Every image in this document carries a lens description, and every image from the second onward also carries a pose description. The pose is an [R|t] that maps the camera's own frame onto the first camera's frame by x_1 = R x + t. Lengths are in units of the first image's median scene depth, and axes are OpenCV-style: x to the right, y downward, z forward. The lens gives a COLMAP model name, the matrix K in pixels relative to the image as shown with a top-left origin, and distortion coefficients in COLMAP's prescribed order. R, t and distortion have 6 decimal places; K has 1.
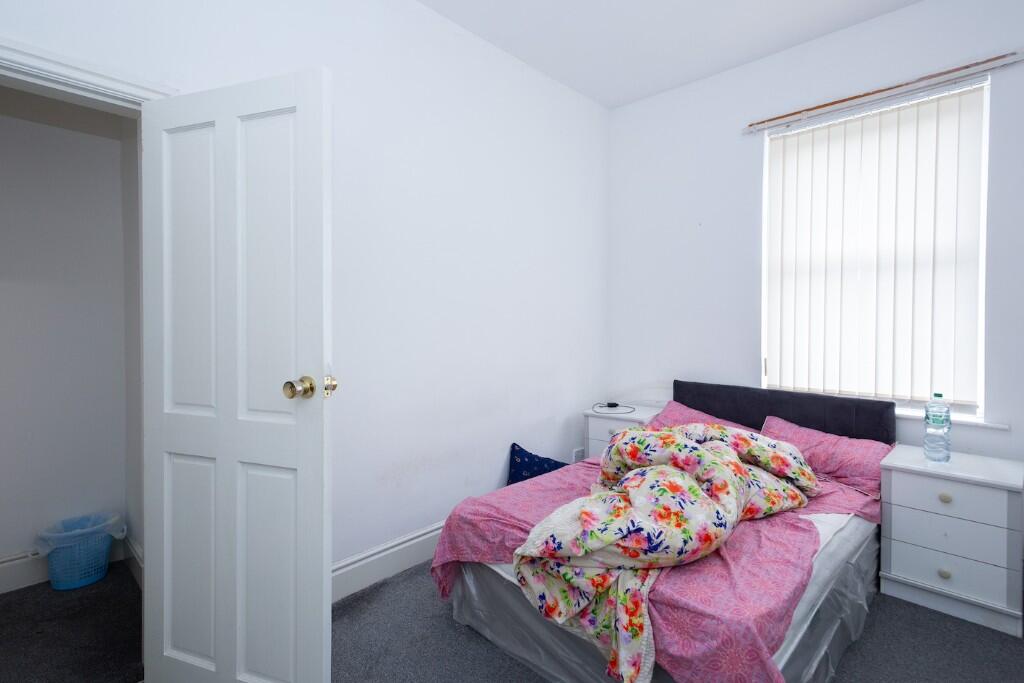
lens RADIAL K [[488.0, 0, 511.5], [0, 488.0, 333.1], [0, 0, 1]] dist [-0.000267, -0.000404]
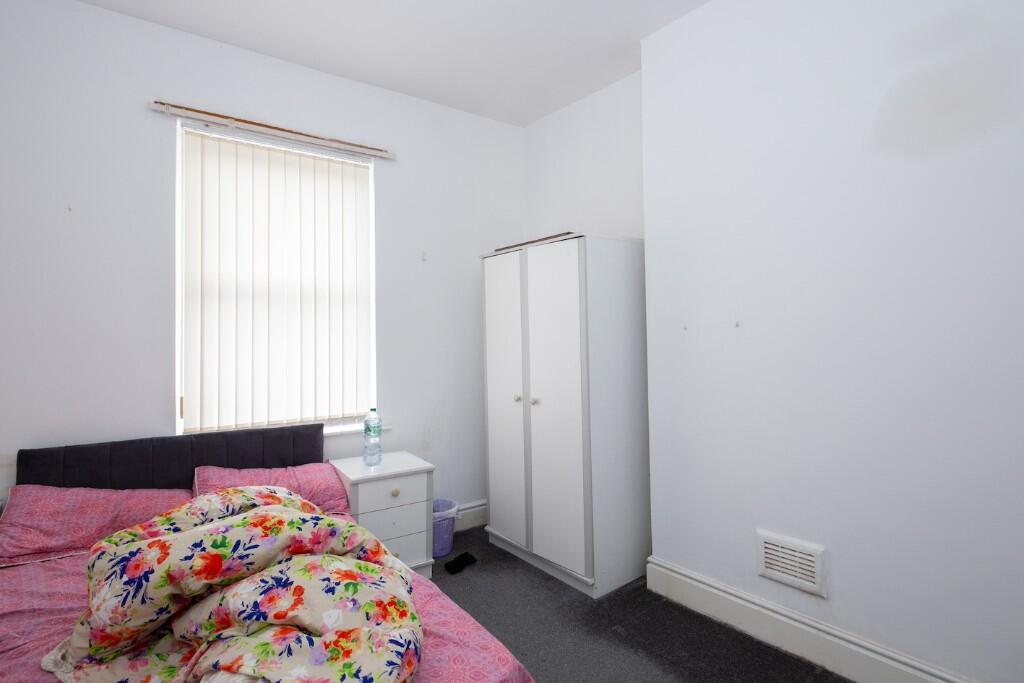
lens RADIAL K [[498.8, 0, 511.1], [0, 498.8, 329.3], [0, 0, 1]] dist [0.001357, -0.000263]
pose [[0.172677, 0.025758, 0.984642, -0.250943], [0.036319, 0.998812, -0.032498, -0.016127], [-0.984309, 0.041373, 0.171536, 0.401927]]
